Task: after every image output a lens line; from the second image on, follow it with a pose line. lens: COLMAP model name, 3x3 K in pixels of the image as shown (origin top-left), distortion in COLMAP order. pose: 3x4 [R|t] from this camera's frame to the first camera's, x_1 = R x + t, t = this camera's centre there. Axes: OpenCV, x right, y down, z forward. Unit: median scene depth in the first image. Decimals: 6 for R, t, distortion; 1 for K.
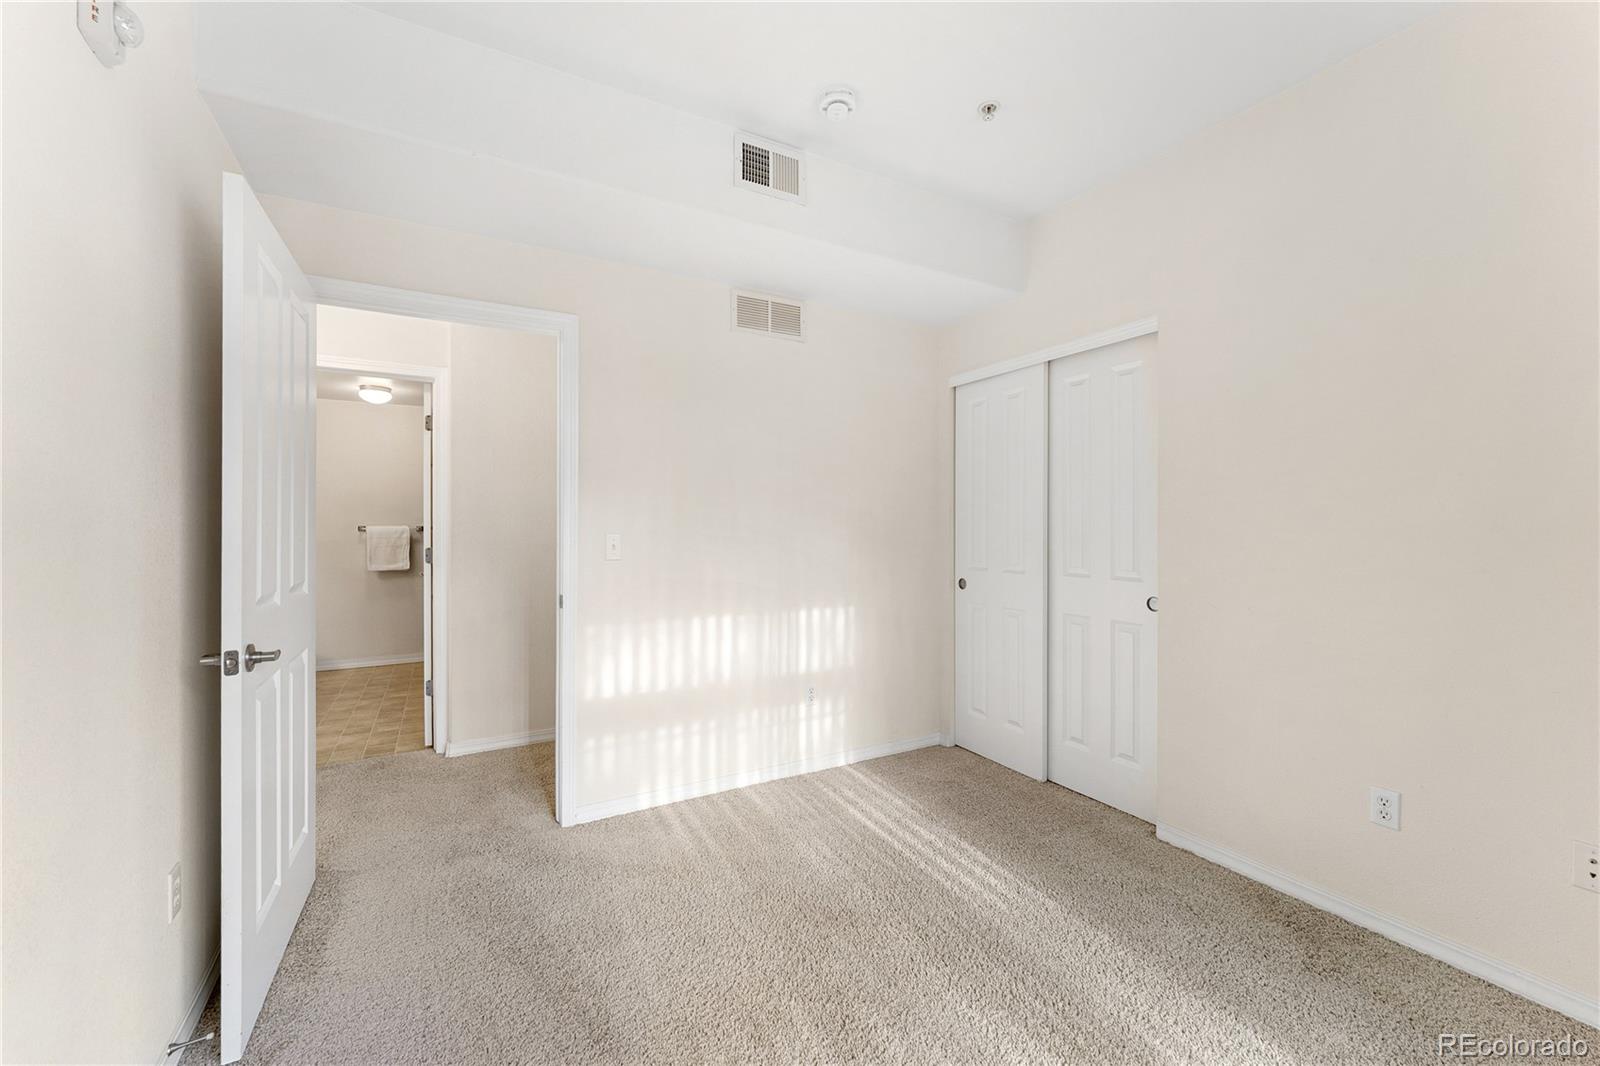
lens RADIAL K [[637.6, 0, 800.2], [0, 637.6, 525.9], [0, 0, 1]] dist [0.000554, -0.000264]
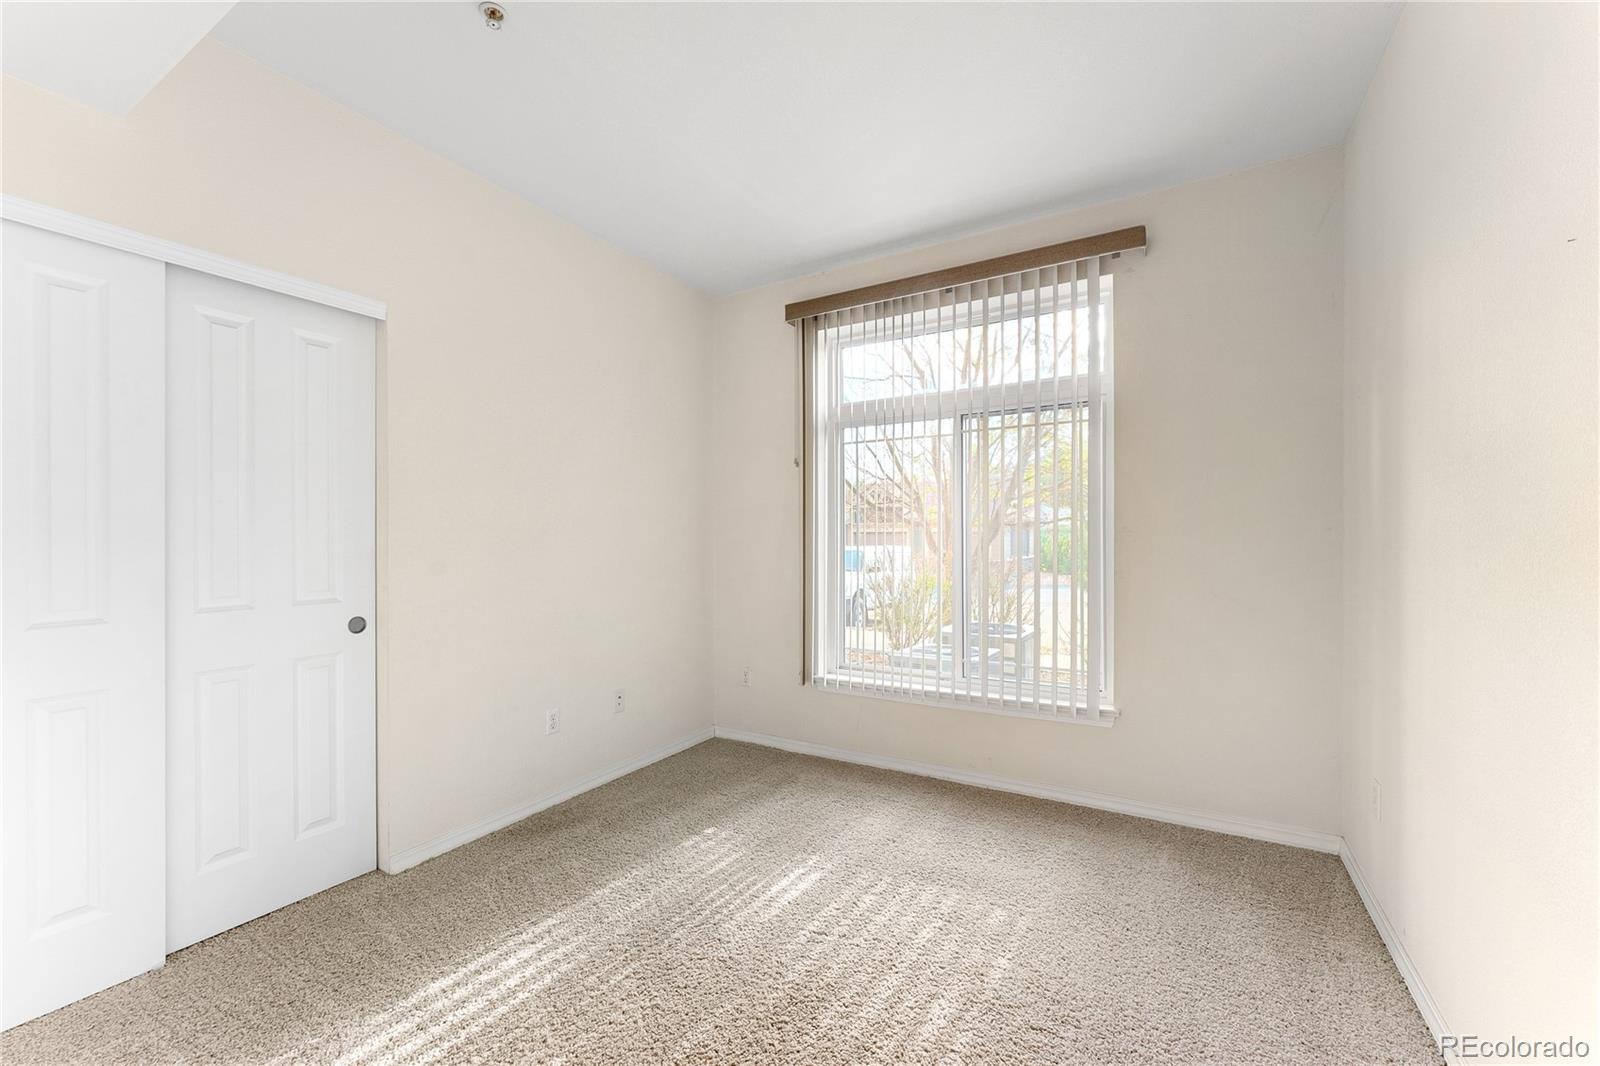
lens RADIAL K [[637.6, 0, 801.5], [0, 637.6, 537.2], [0, 0, 1]] dist [0.000554, -0.000264]
pose [[-0.508937, 0.003348, 0.860797, -0.520003], [0.000385, 0.999993, -0.003662, 0.005978], [-0.860803, -0.001533, -0.508935, 0.940377]]
